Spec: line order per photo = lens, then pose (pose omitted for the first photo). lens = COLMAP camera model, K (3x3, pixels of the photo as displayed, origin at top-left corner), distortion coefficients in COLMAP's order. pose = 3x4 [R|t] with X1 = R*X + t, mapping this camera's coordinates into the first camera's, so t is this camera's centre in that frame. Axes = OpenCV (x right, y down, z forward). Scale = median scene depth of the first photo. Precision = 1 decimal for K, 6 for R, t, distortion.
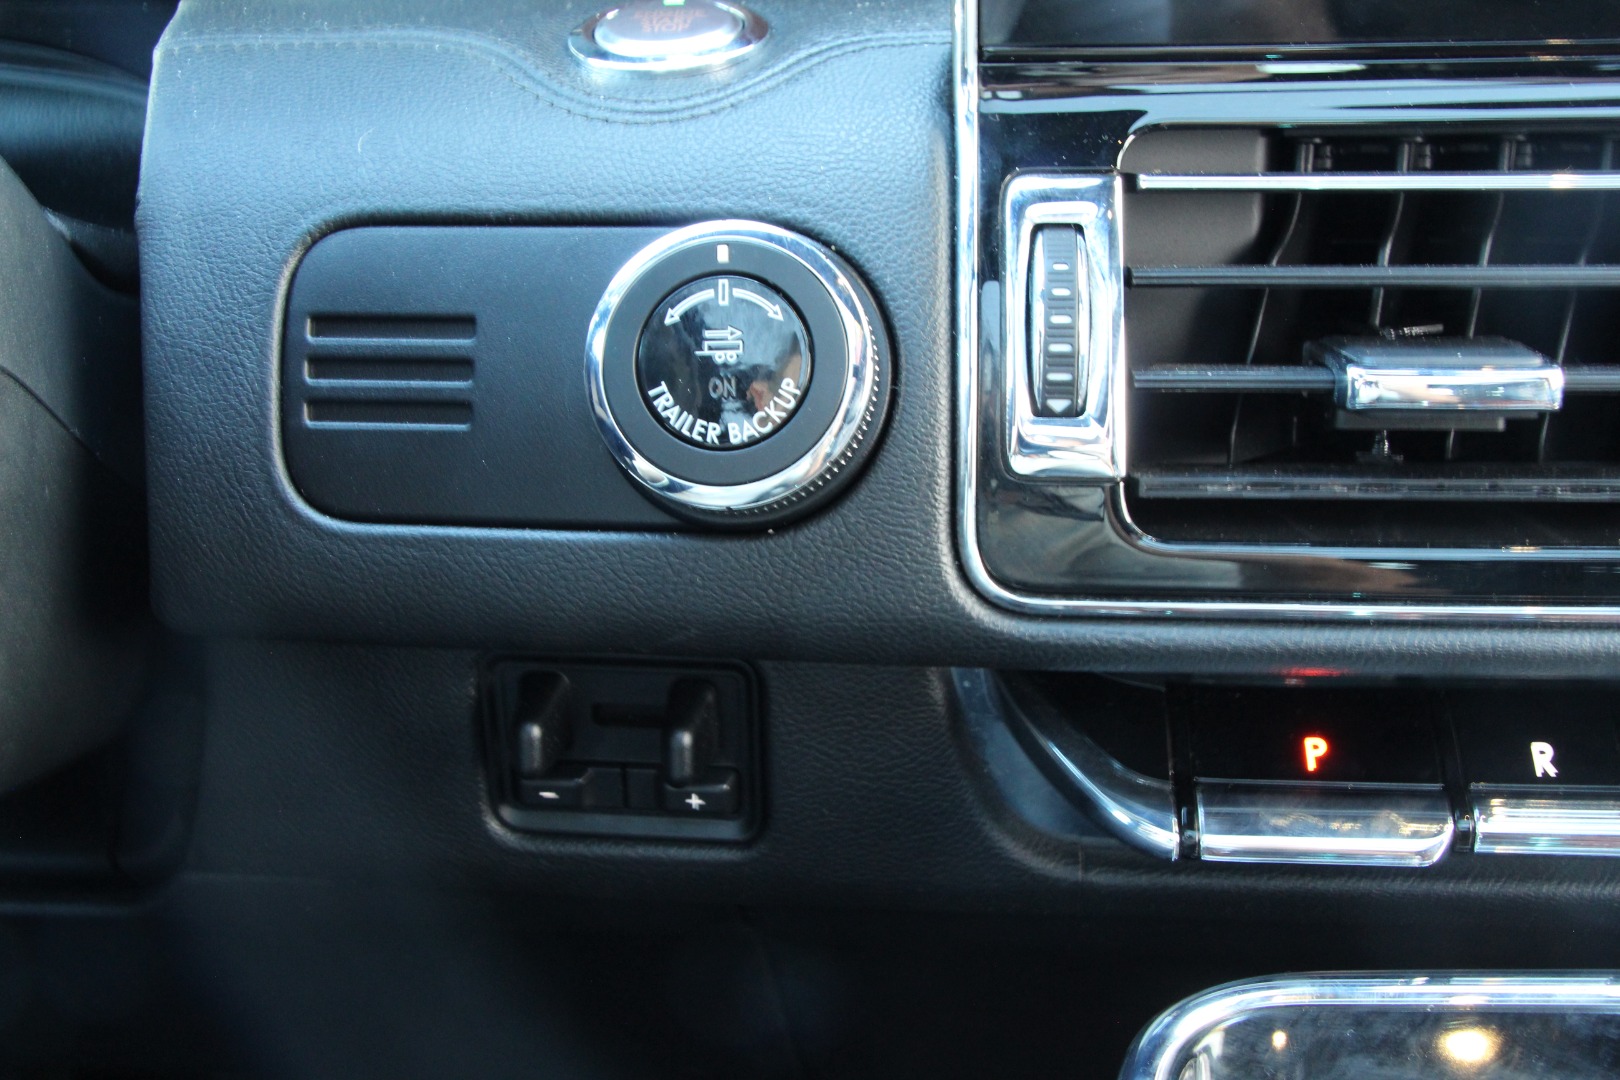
lens RADIAL K [[1808.2, 0, 810.0], [0, 1808.2, 540.0], [0, 0, 1]] dist [-0.078335, 0.018771]
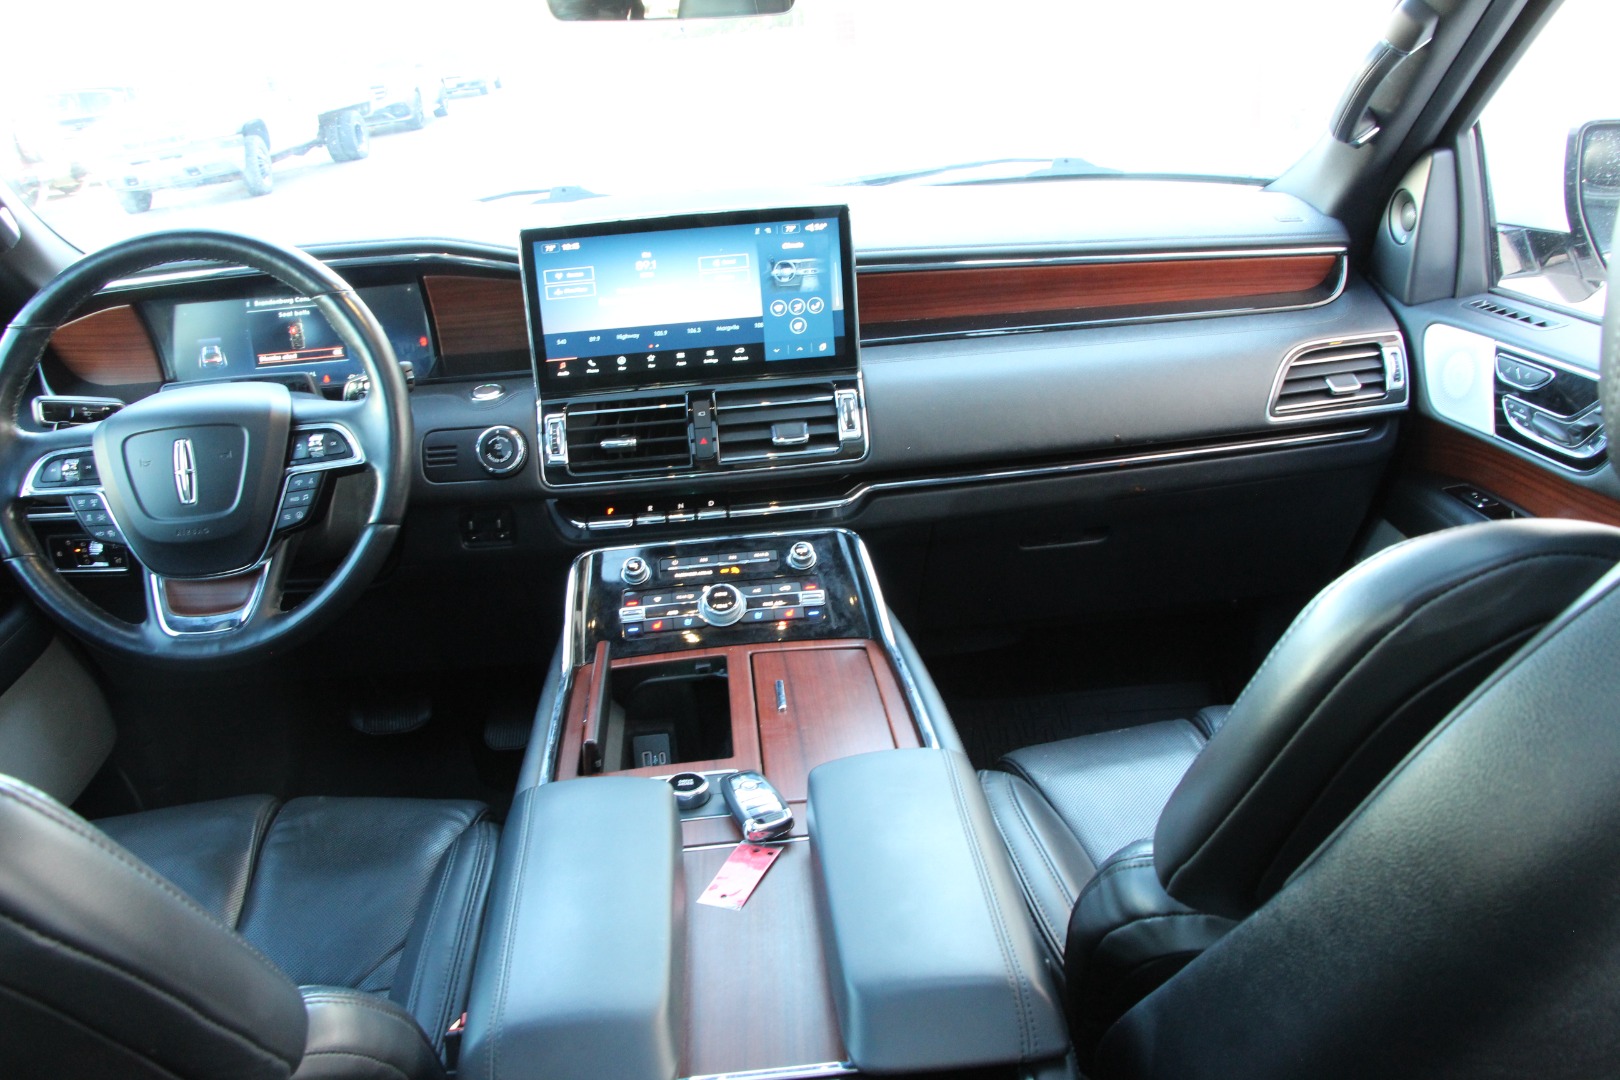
lens RADIAL K [[1301.7, 0, 810.0], [0, 1301.7, 540.0], [0, 0, 1]] dist [-0.187863, 0.151509]
pose [[0.986609, -0.081399, 0.141337, 0.327914], [0.091612, 0.993517, -0.067312, 0.559100], [-0.134941, 0.079359, 0.987671, -3.202730]]
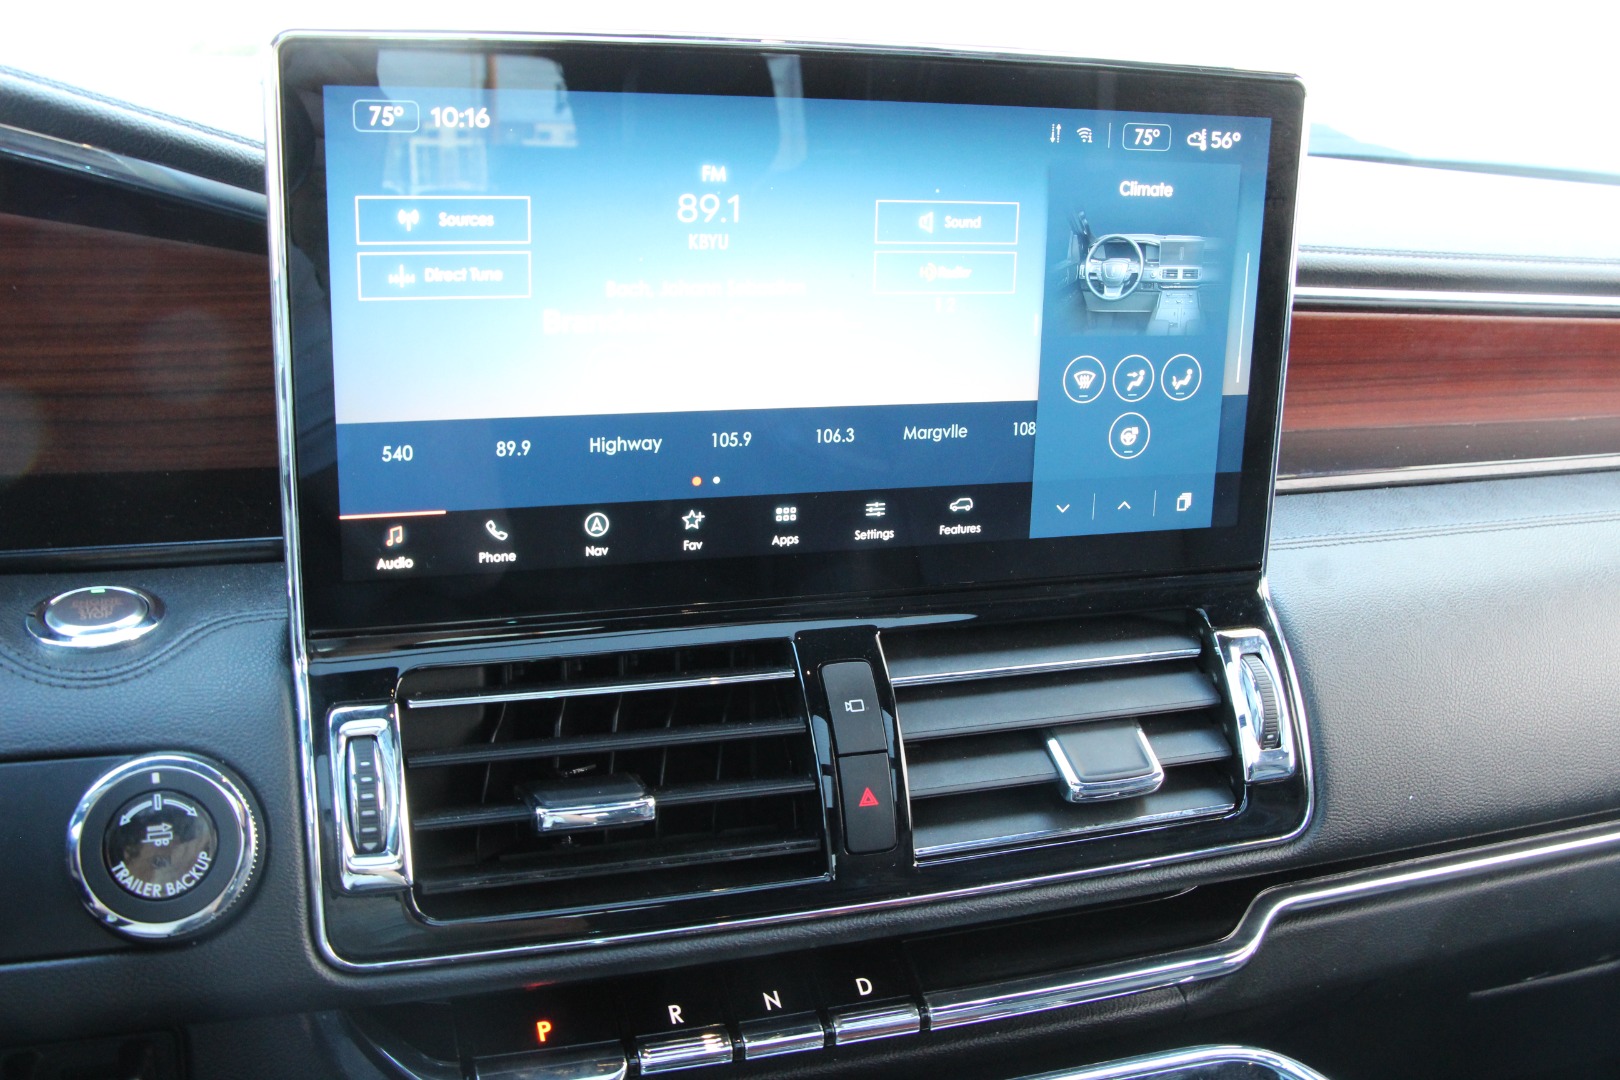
lens RADIAL K [[1601.1, 0, 810.0], [0, 1601.1, 540.0], [0, 0, 1]] dist [-0.127102, 0.148798]
pose [[0.913791, -0.043338, 0.403866, -0.067003], [0.110272, 0.983418, -0.143974, -0.093790], [-0.390930, 0.176098, 0.903418, -0.516466]]
